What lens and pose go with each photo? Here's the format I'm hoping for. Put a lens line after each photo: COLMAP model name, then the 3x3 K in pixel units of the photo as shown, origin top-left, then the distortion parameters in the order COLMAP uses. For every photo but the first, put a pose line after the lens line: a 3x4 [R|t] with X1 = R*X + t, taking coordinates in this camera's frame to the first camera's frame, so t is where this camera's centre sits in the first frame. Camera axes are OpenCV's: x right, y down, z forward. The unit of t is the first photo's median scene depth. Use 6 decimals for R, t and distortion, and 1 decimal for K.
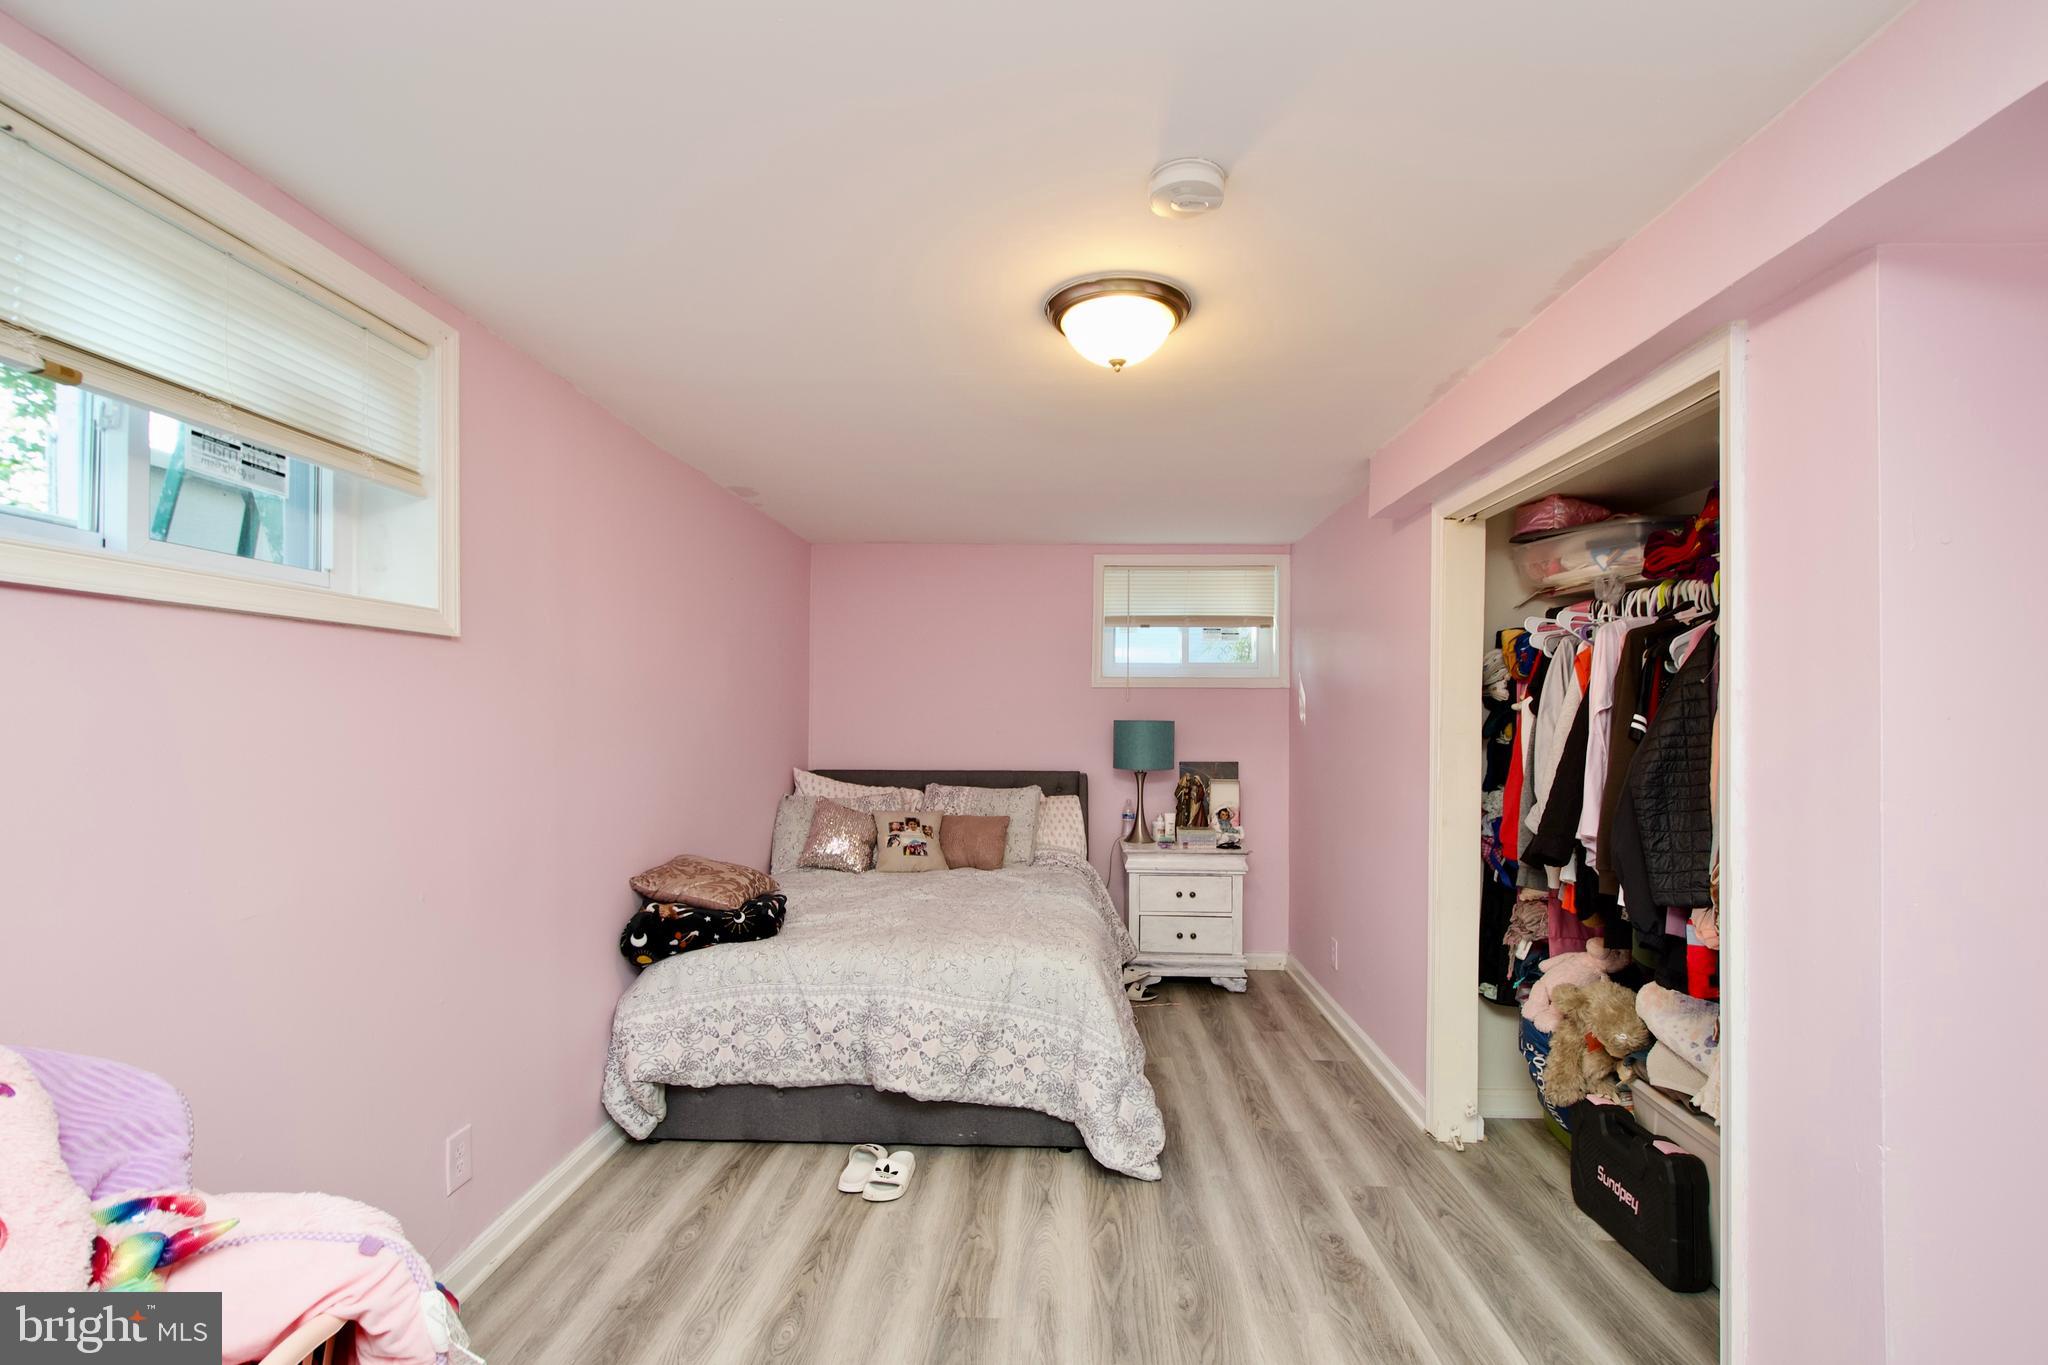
lens RADIAL K [[904.2, 0, 1040.4], [0, 904.2, 713.3], [0, 0, 1]] dist [0.012471, -0.004020]
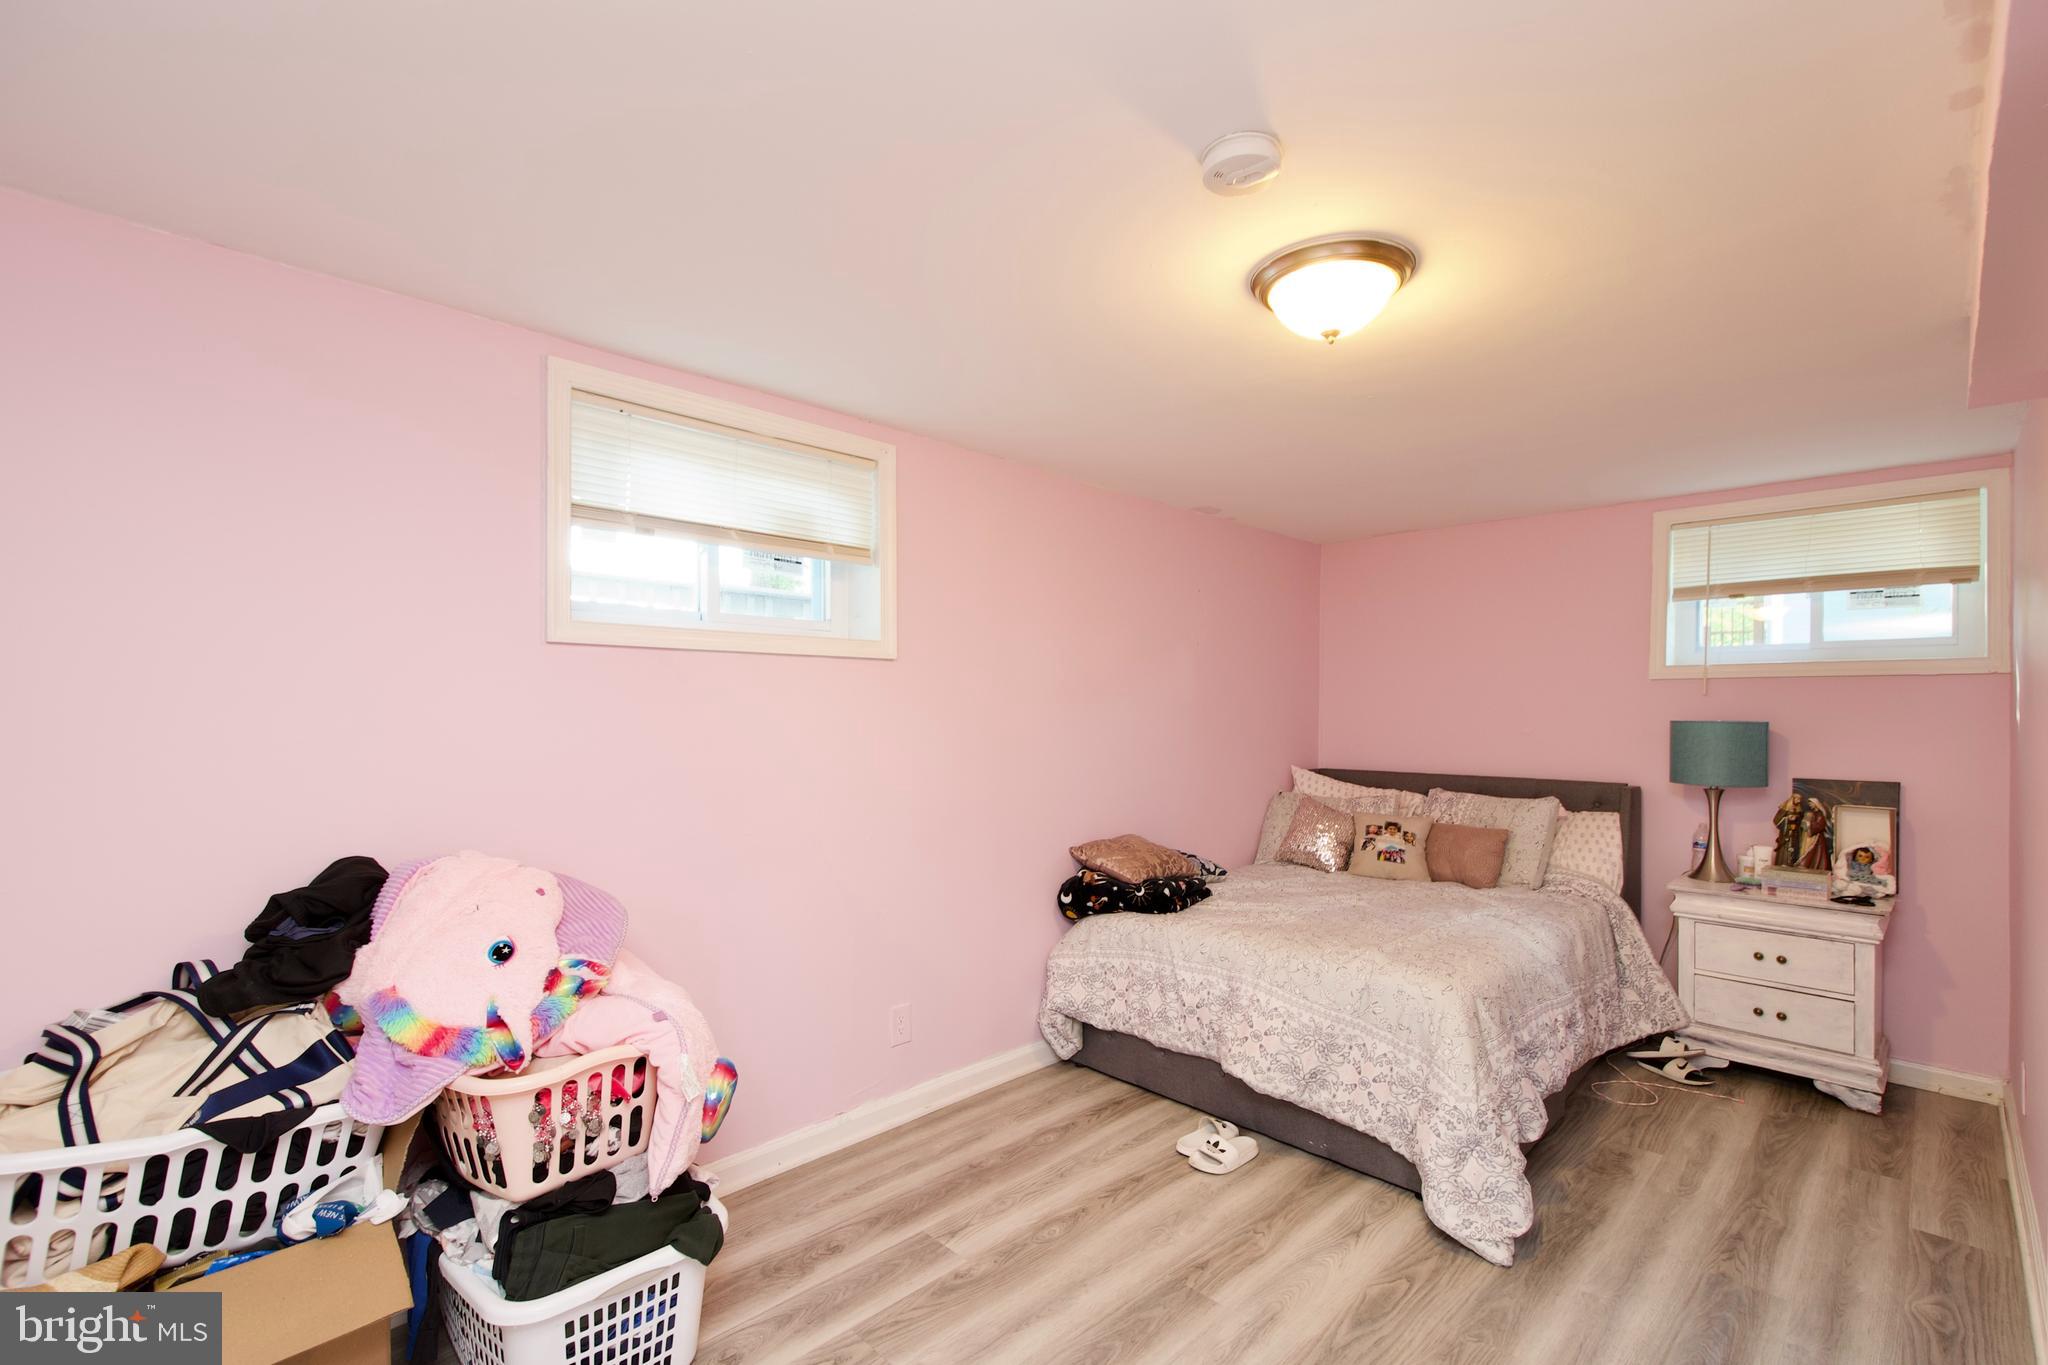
lens RADIAL K [[904.2, 0, 1040.4], [0, 904.2, 713.3], [0, 0, 1]] dist [0.012471, -0.004020]
pose [[0.729367, -0.000939, -0.684122, 0.360316], [0.001398, 0.999999, 0.000117, 0.000844], [0.684121, -0.001042, 0.729368, 0.082897]]
